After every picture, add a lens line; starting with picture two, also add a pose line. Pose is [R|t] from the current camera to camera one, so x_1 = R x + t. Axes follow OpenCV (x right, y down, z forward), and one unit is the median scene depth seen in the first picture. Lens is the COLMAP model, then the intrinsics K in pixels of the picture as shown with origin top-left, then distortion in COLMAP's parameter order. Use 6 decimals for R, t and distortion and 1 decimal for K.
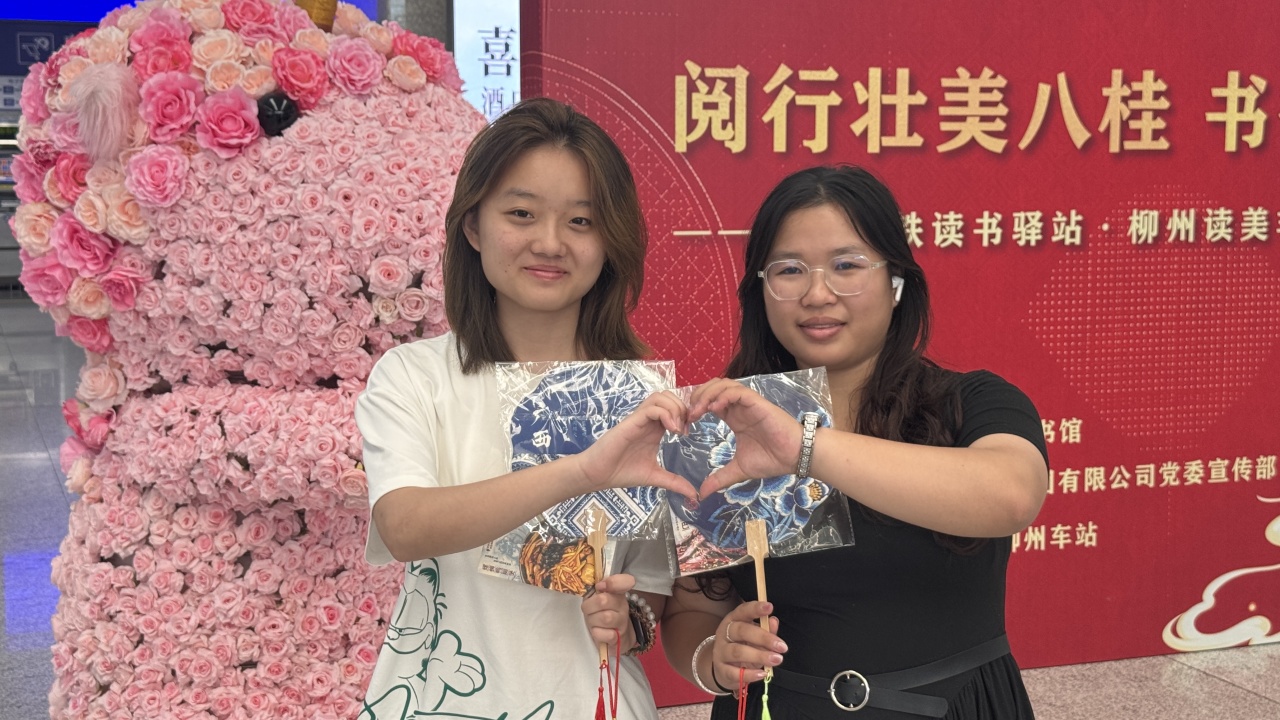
lens RADIAL K [[1835.0, 0, 632.4], [0, 1835.0, 356.2], [0, 0, 1]] dist [0.216637, -0.396103]
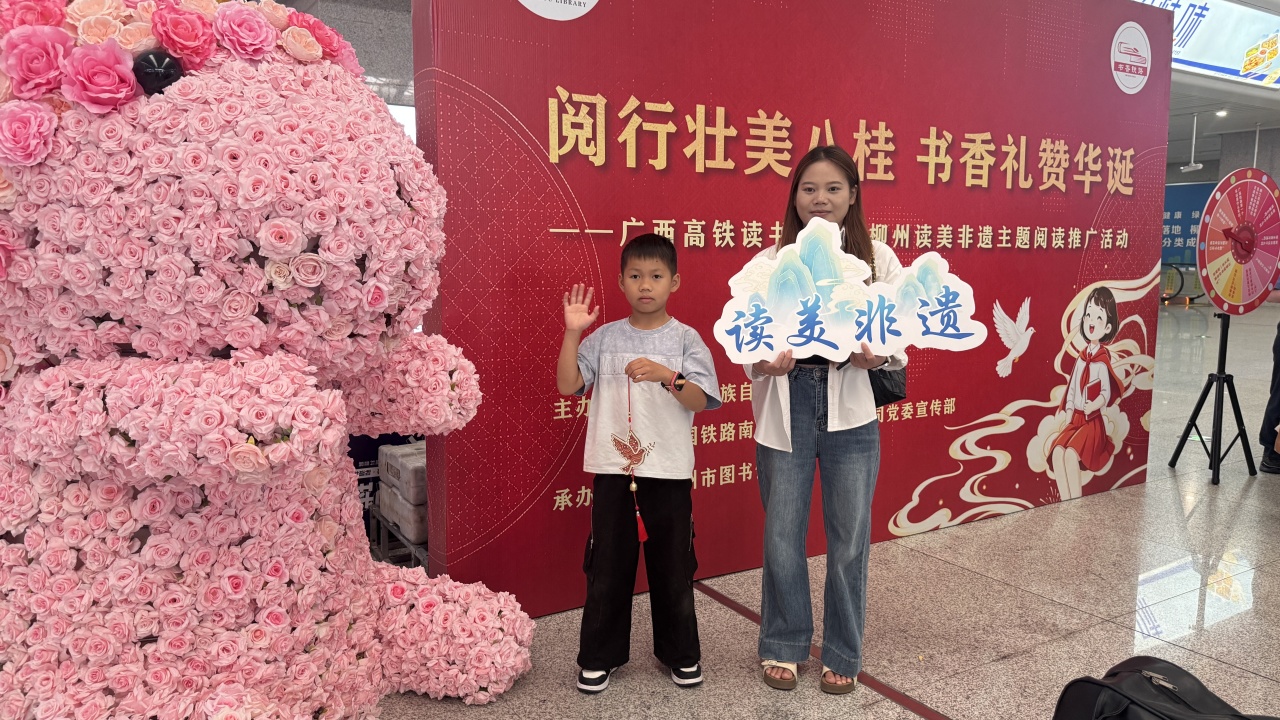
lens RADIAL K [[922.1, 0, 636.2], [0, 922.1, 357.6], [0, 0, 1]] dist [0.074636, -0.092528]
pose [[0.984512, -0.019097, 0.174276, -0.027909], [0.017857, 0.999803, 0.008683, 0.012827], [-0.174408, -0.005436, 0.984658, 0.375480]]
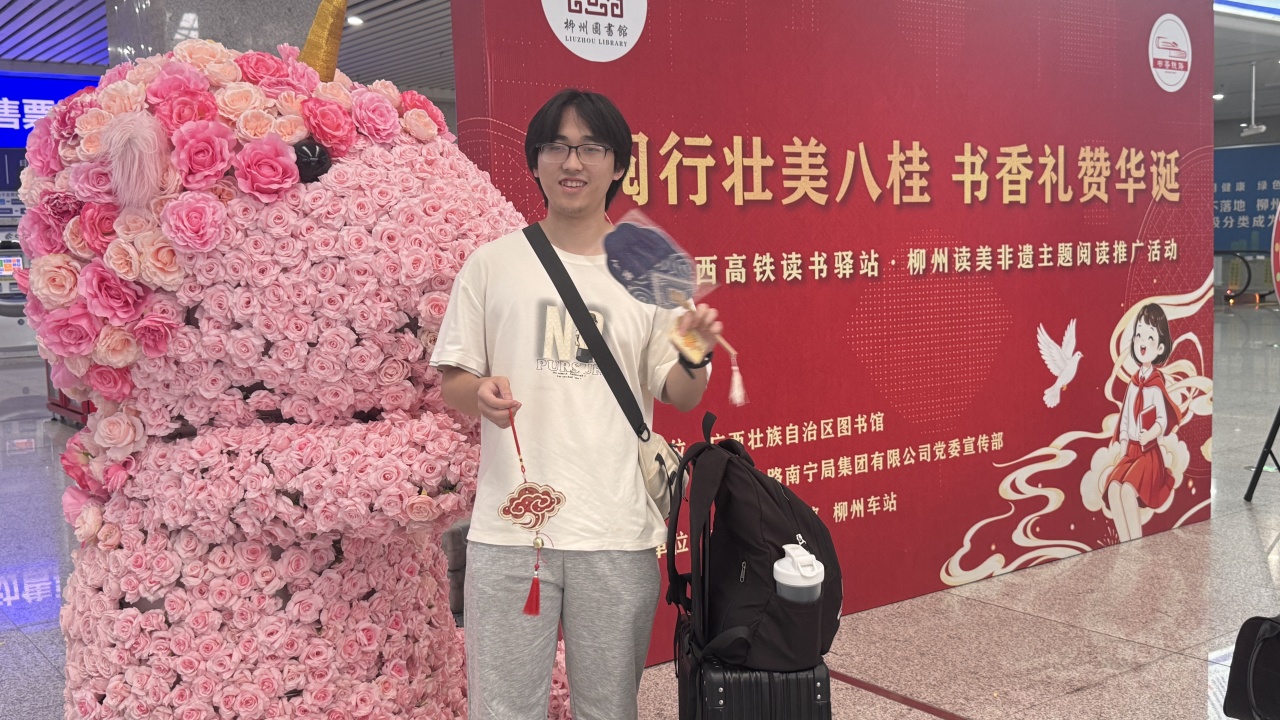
lens RADIAL K [[1288.8, 0, 643.9], [0, 1288.8, 354.1], [0, 0, 1]] dist [0.213759, -0.416273]
pose [[0.962644, -0.048417, 0.266406, -0.165506], [0.055455, 0.998281, -0.018955, 0.001657], [-0.265031, 0.033020, 0.963674, 0.190722]]
